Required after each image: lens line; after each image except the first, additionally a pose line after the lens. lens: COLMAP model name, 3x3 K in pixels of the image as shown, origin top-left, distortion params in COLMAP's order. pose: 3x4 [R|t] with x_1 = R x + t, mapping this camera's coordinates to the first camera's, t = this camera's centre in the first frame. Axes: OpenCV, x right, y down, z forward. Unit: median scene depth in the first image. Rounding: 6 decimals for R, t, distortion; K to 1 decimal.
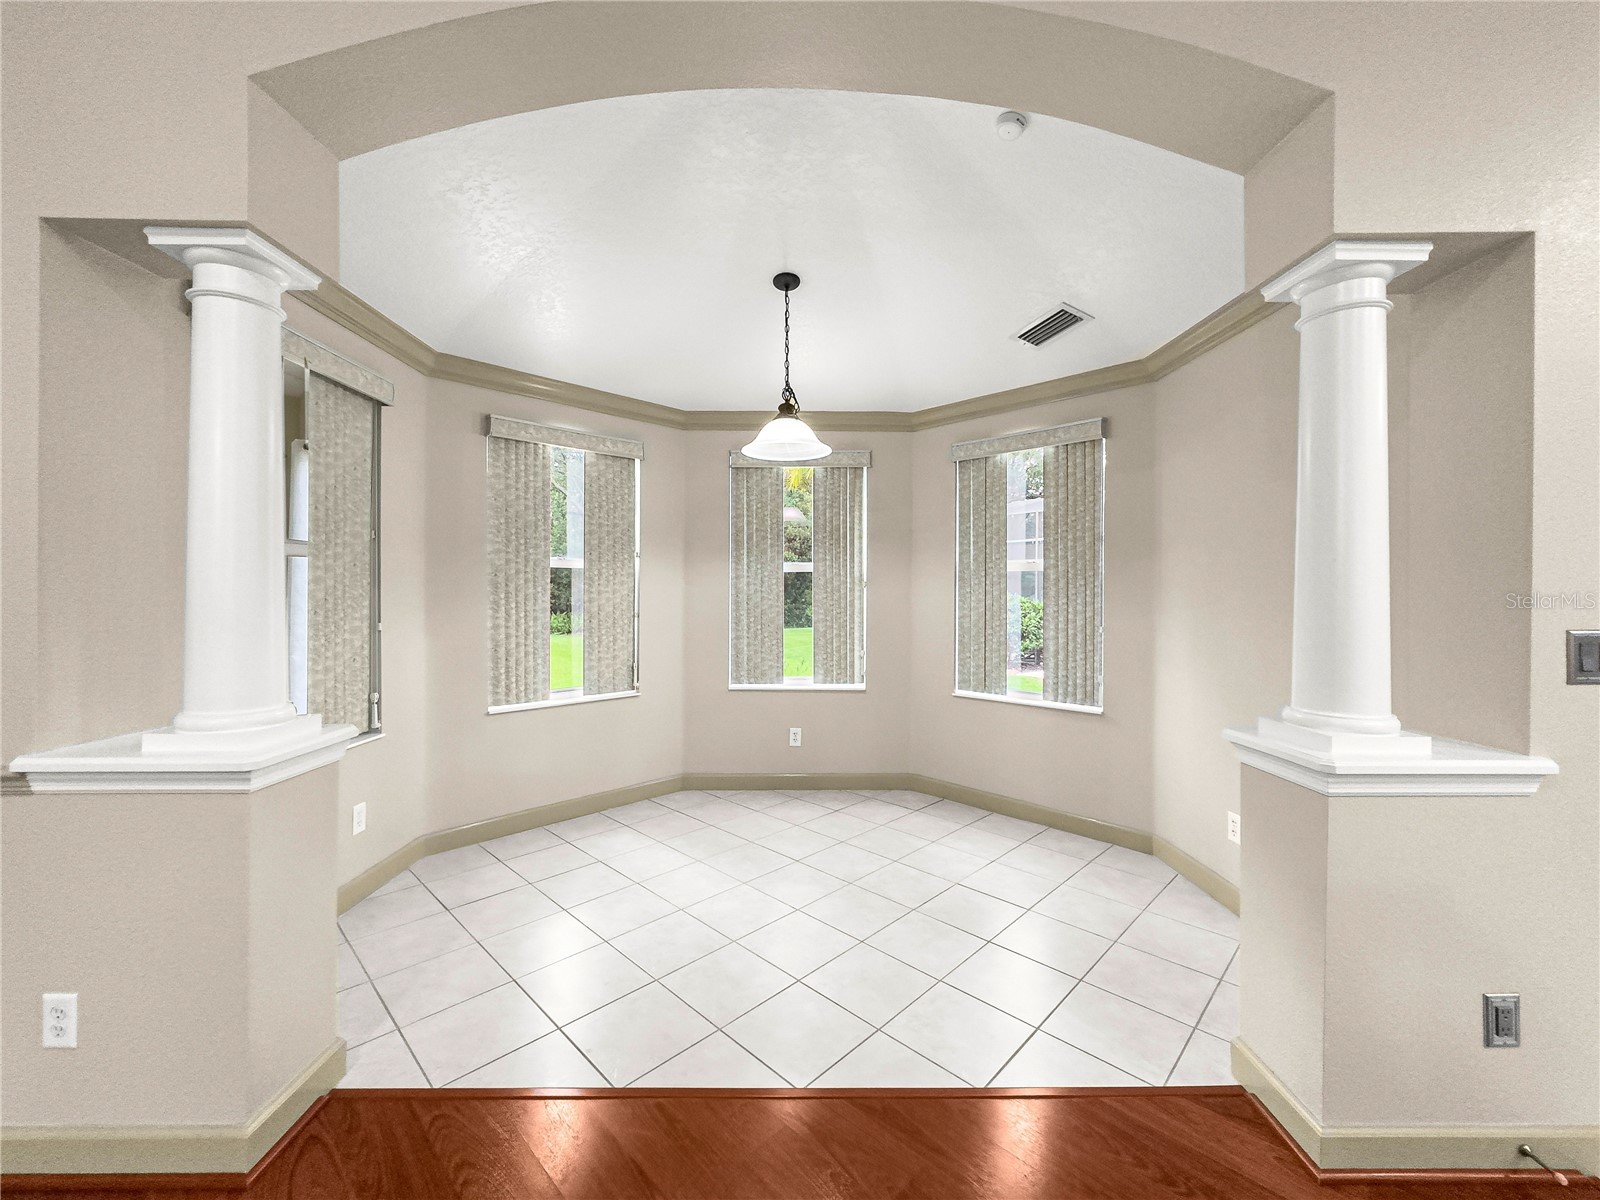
lens RADIAL K [[640.3, 0, 796.9], [0, 640.3, 594.8], [0, 0, 1]] dist [-0.000667, -0.000060]
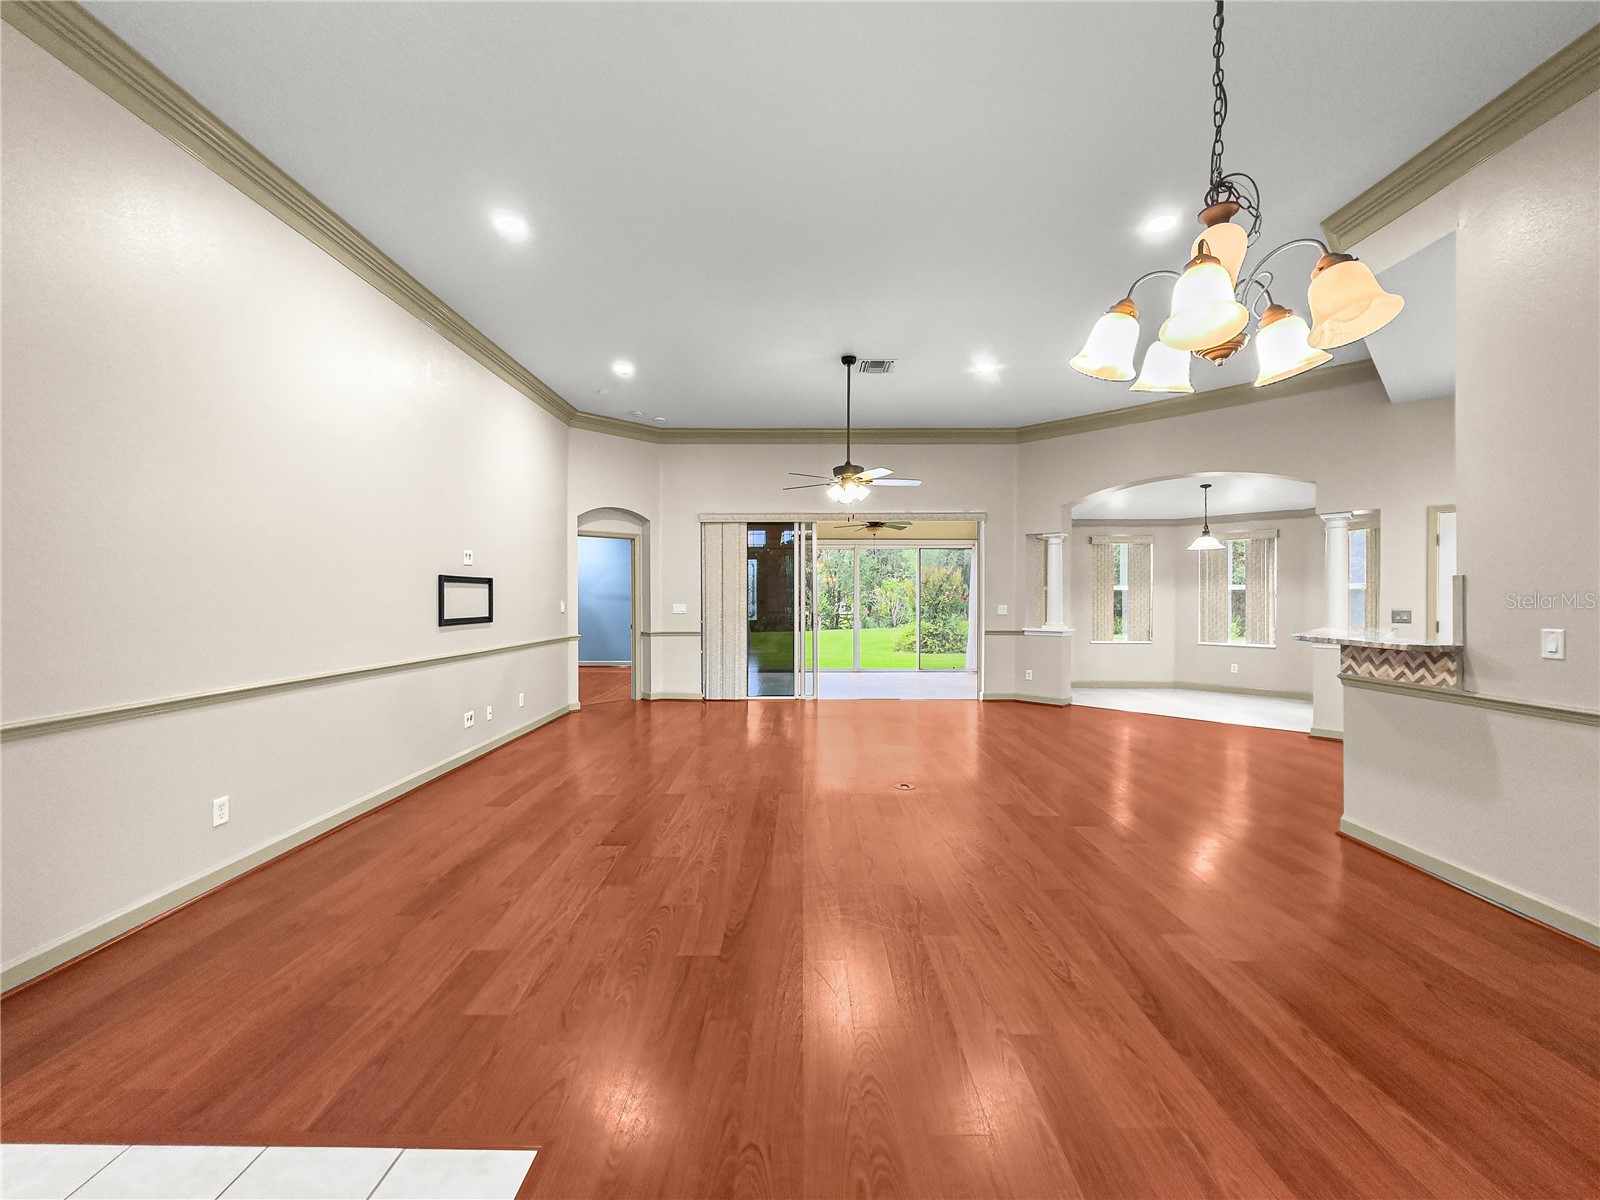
lens RADIAL K [[646.0, 0, 800.0], [0, 646.0, 600.0], [0, 0, 1]] dist [-0.001608, -0.000014]
pose [[0.700468, -0.000670, -0.713683, 0.550840], [-0.001077, 0.999997, -0.001996, 0.003737], [0.713683, 0.002166, 0.700466, -1.620632]]
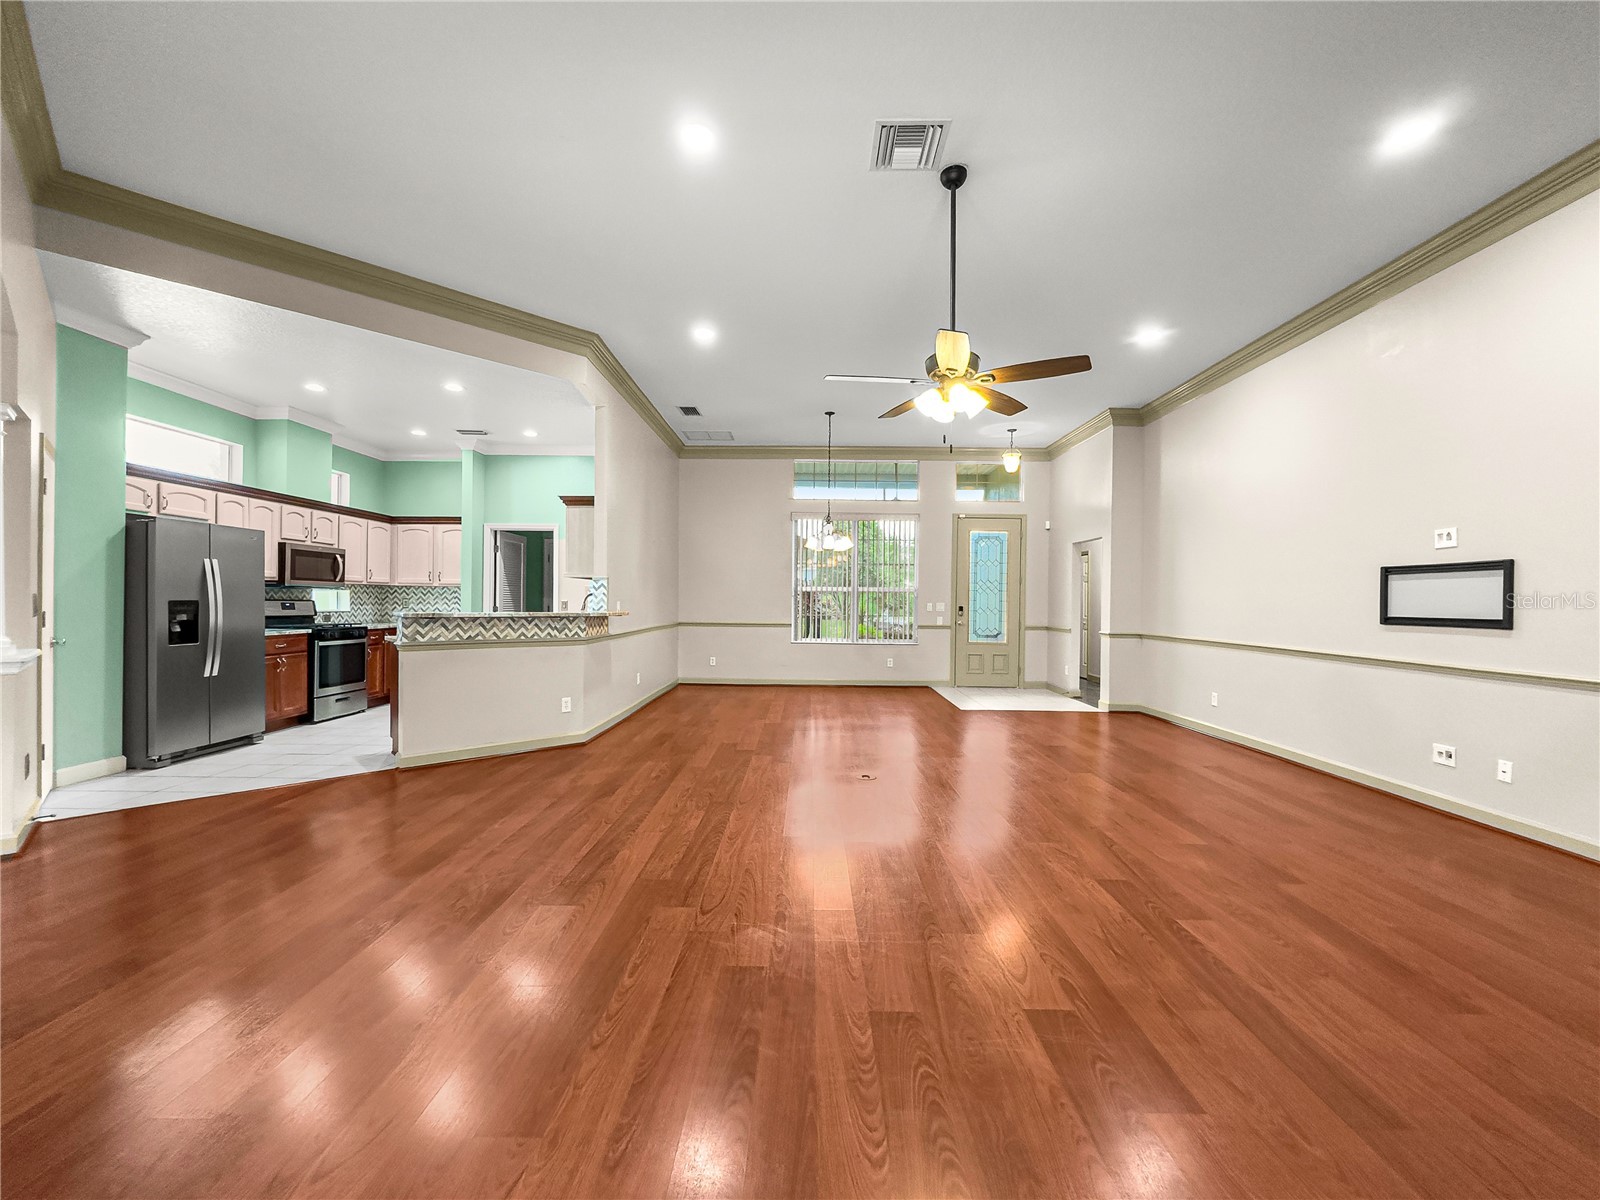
lens RADIAL K [[652.6, 0, 799.9], [0, 652.6, 601.3], [0, 0, 1]] dist [-0.002792, 0.000091]
pose [[-0.692825, -0.011277, 0.721018, -0.908931], [-0.009444, 0.999934, 0.006565, 0.015215], [-0.721044, -0.002261, -0.692885, 0.230799]]
